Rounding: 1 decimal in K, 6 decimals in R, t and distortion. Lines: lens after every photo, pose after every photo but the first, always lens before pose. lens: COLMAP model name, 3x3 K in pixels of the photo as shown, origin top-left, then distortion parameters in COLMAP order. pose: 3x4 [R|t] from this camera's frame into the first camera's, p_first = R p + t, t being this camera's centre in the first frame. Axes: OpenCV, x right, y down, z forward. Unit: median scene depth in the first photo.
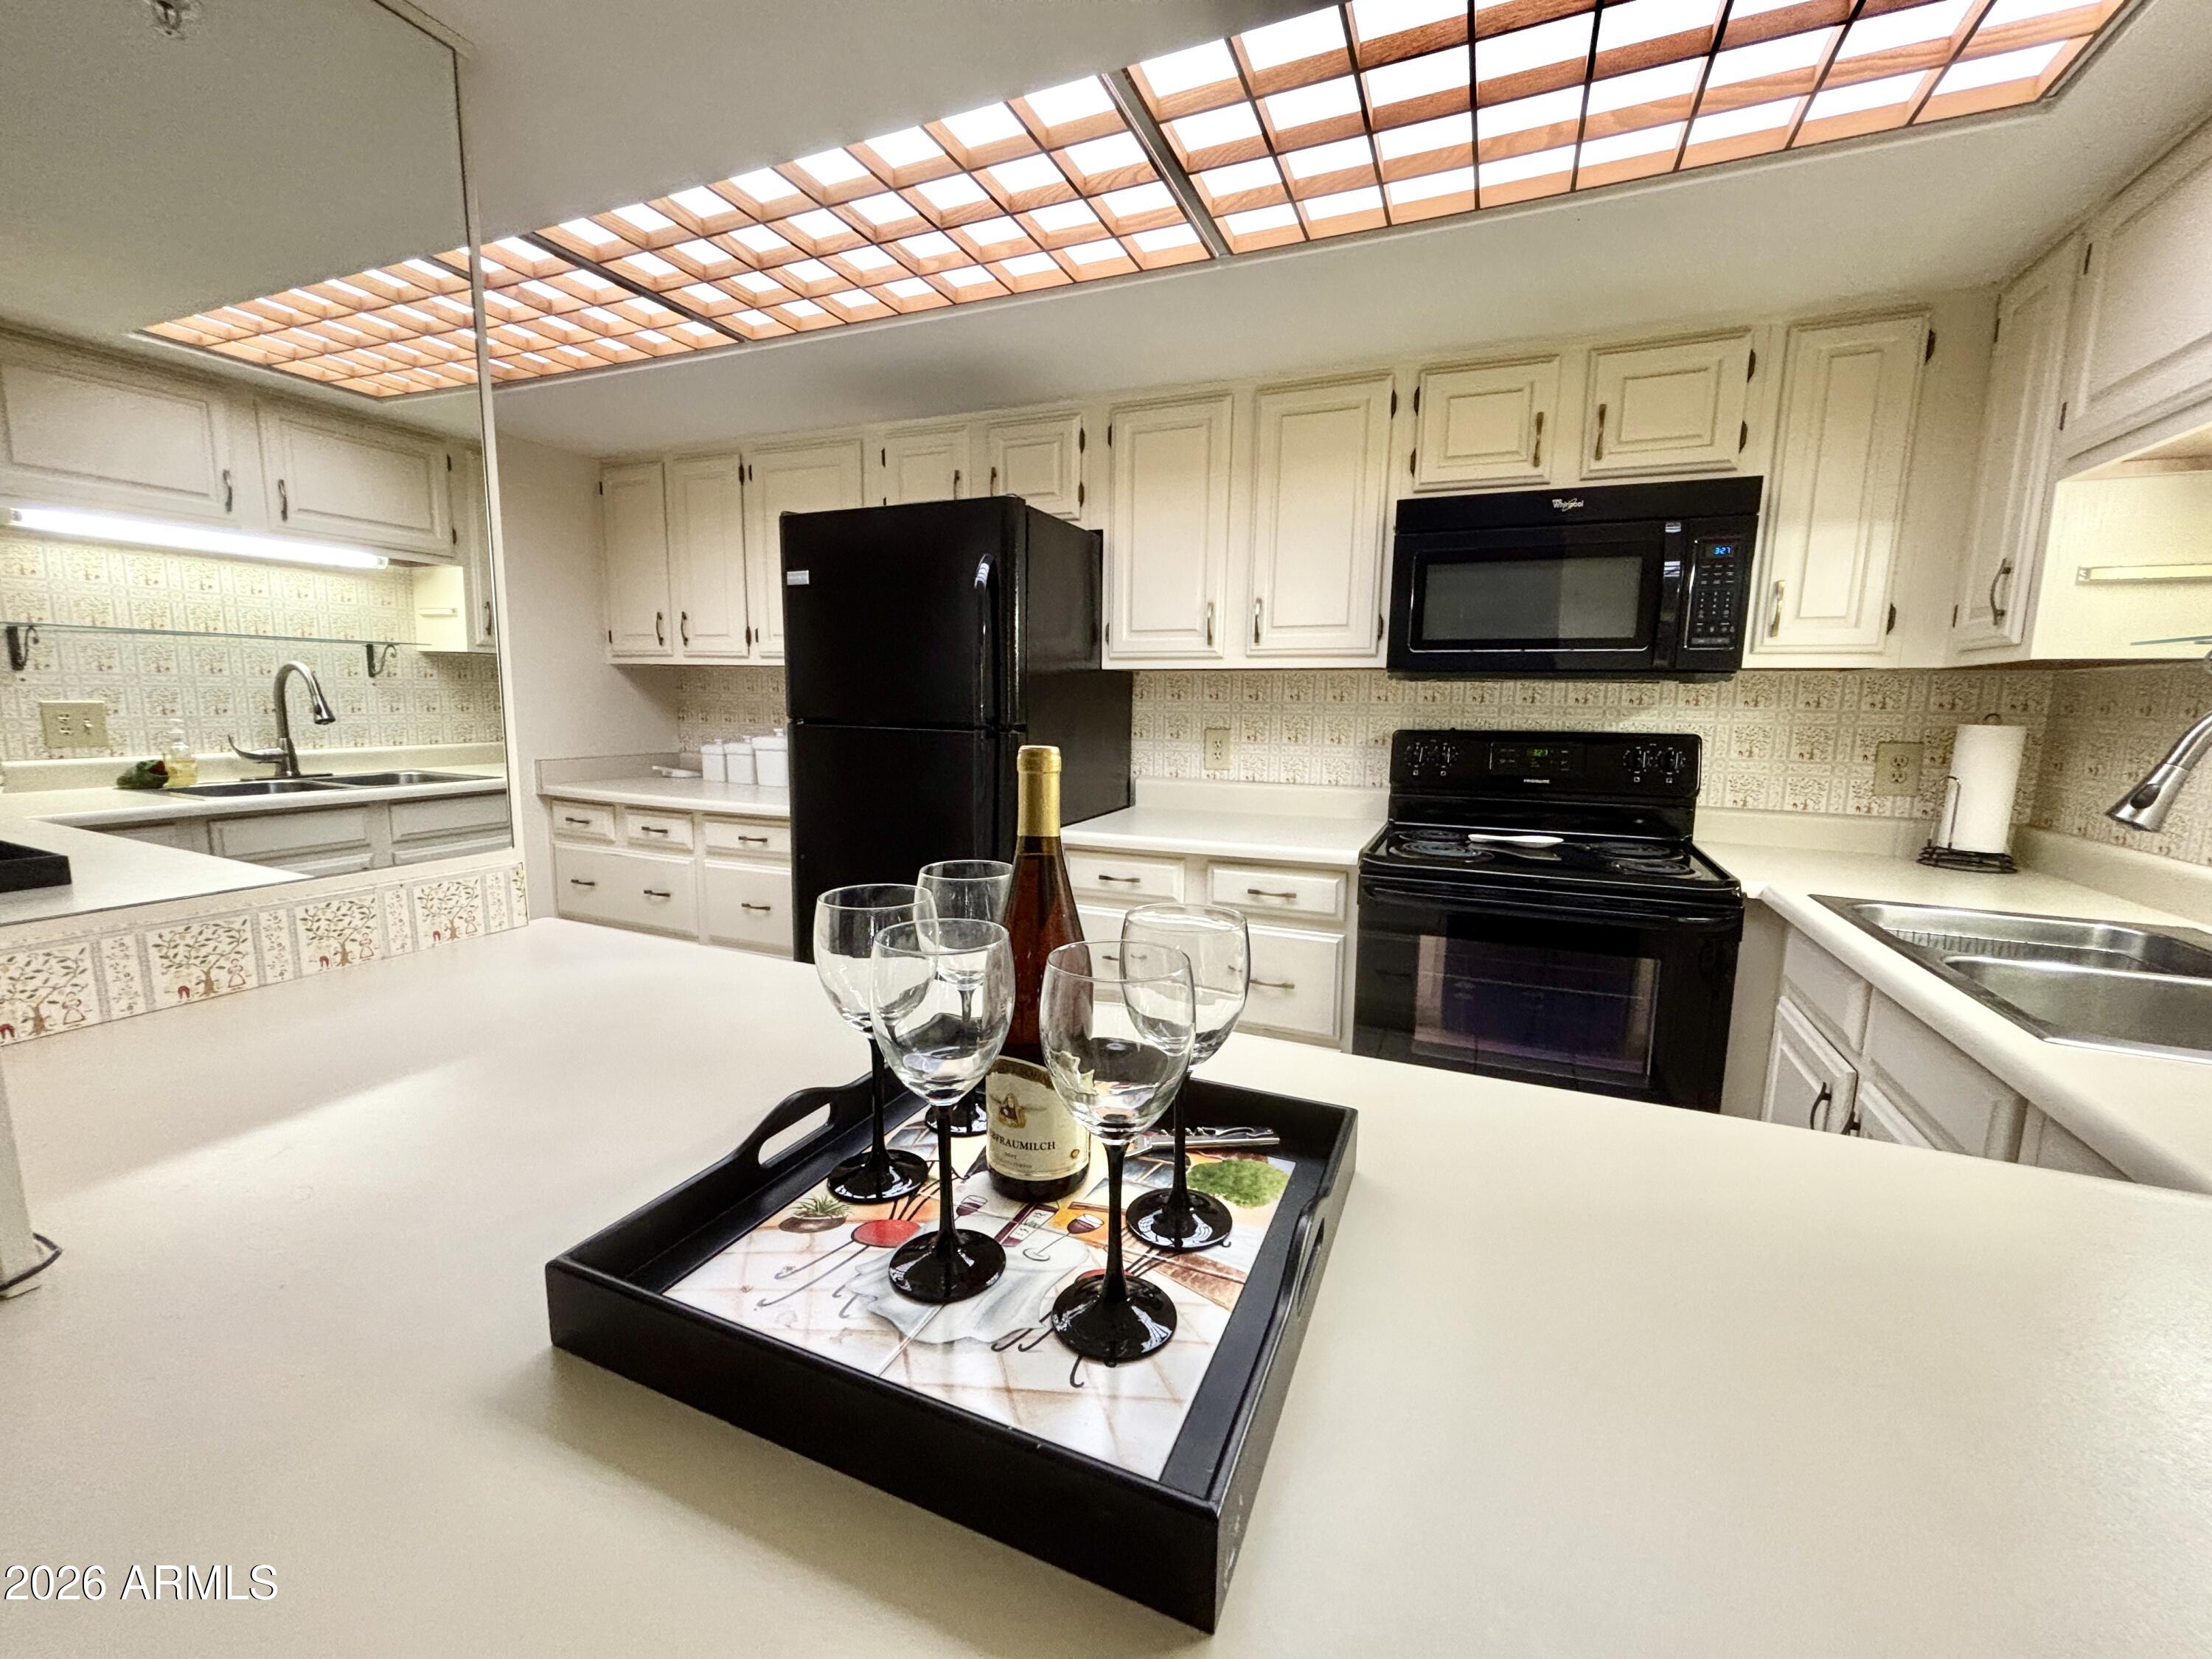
lens RADIAL K [[888.7, 0, 1106.0], [0, 888.7, 829.5], [0, 0, 1]] dist [0.001336, 0.000450]
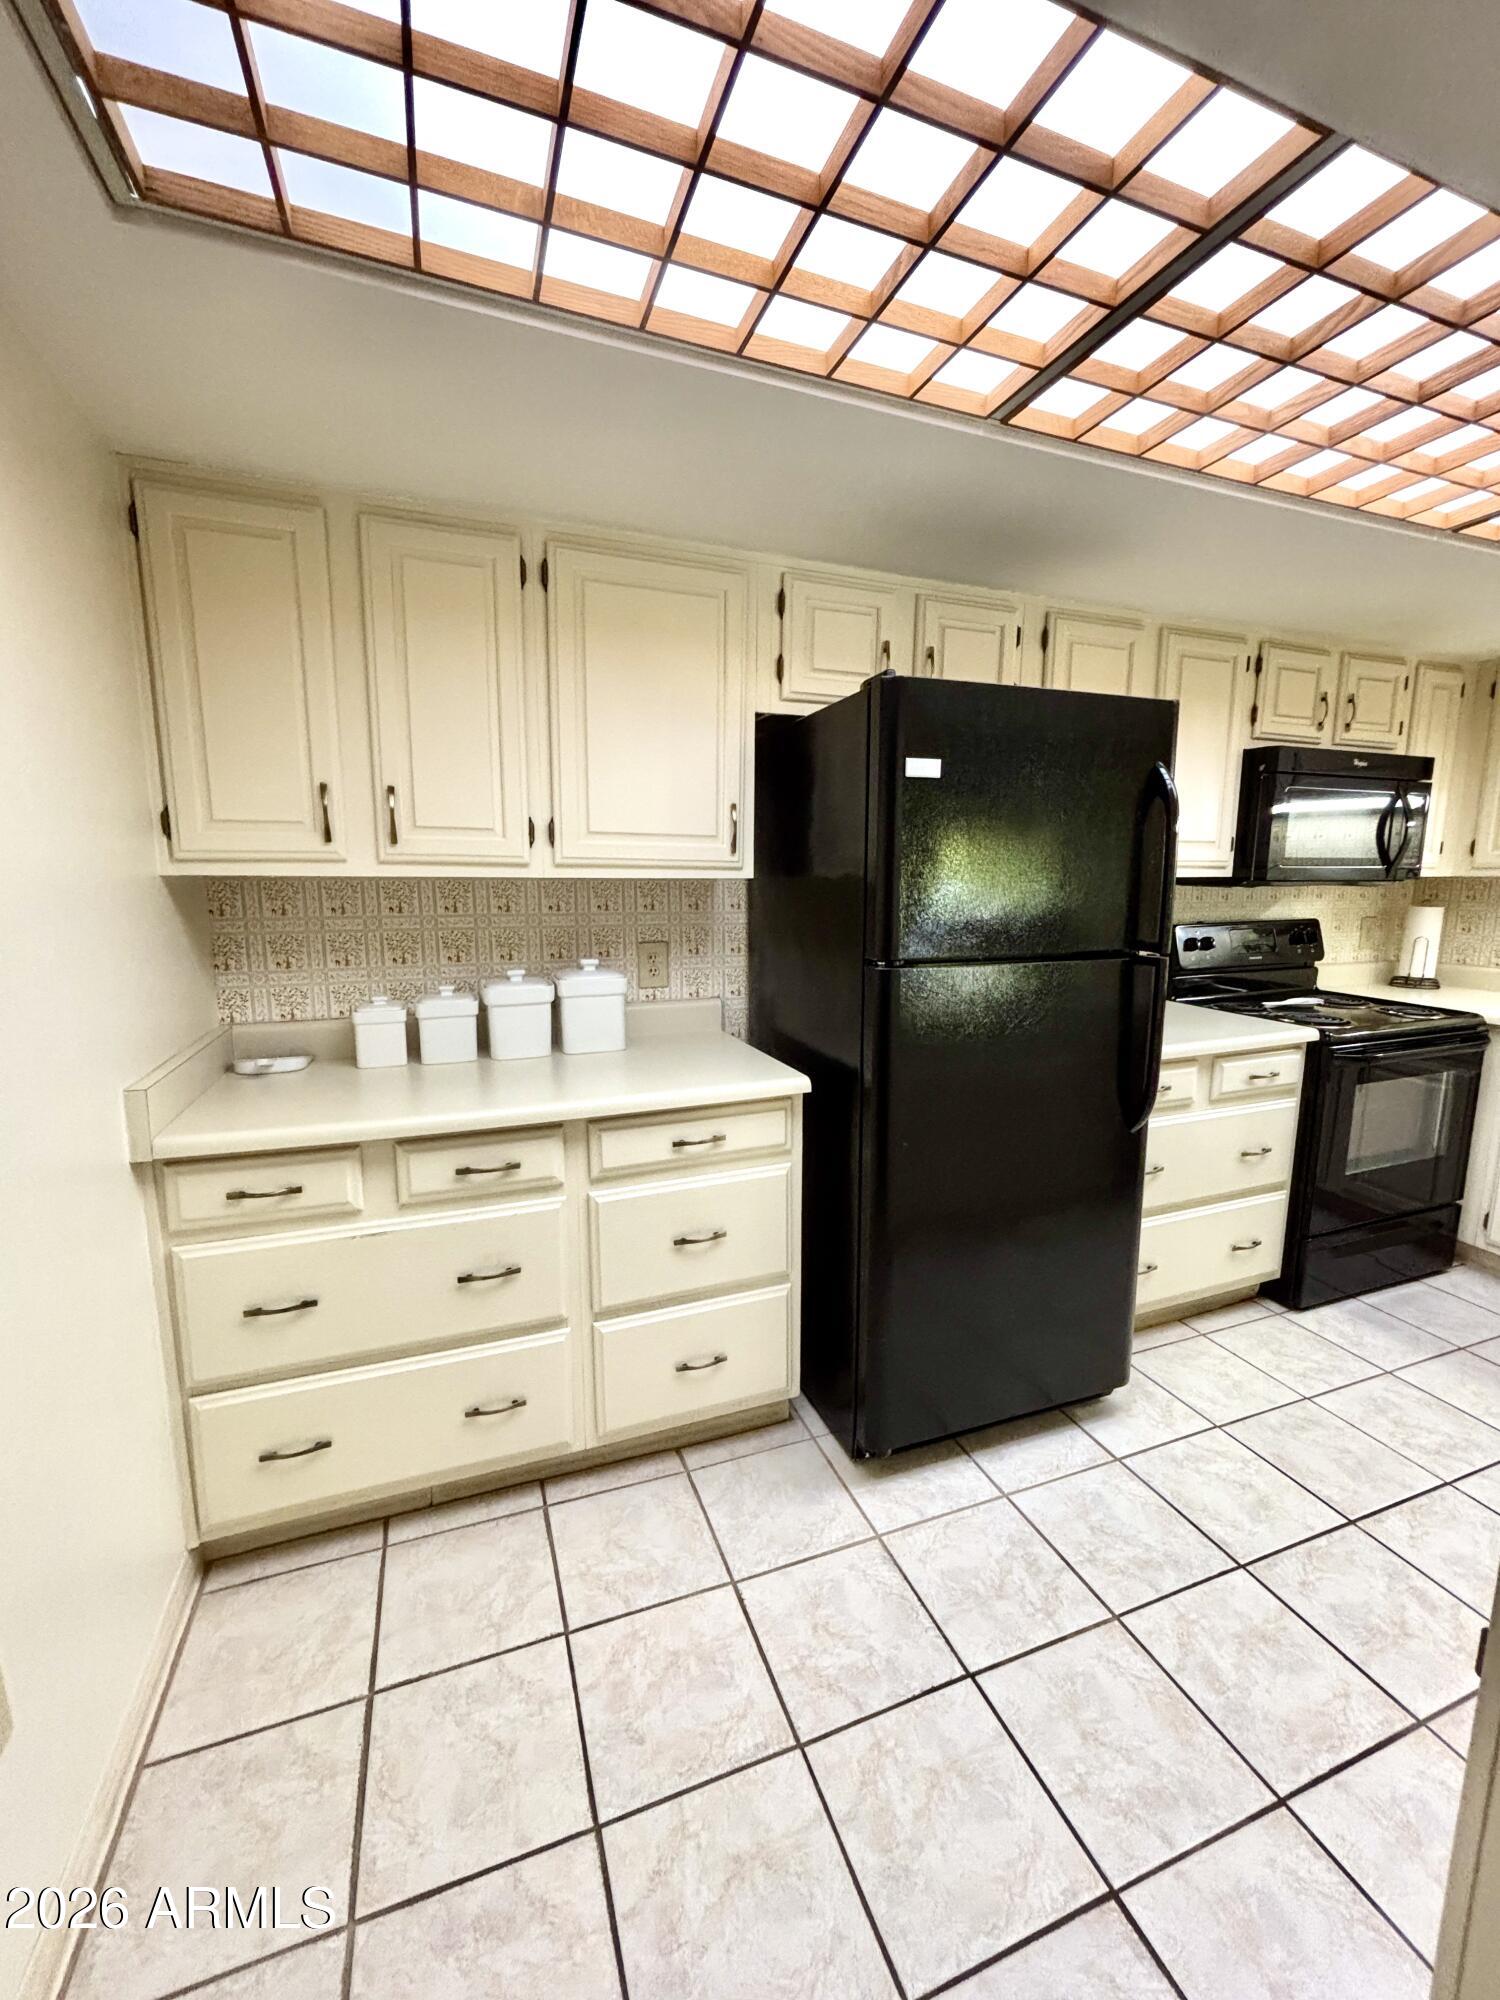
lens RADIAL K [[803.5, 0, 750.0], [0, 803.5, 1000.0], [0, 0, 1]] dist [0.001336, 0.000450]
pose [[0.719556, -0.122554, 0.683535, -0.869553], [0.113926, 0.991801, 0.057894, -0.142006], [-0.685026, 0.036215, 0.727618, 0.598433]]
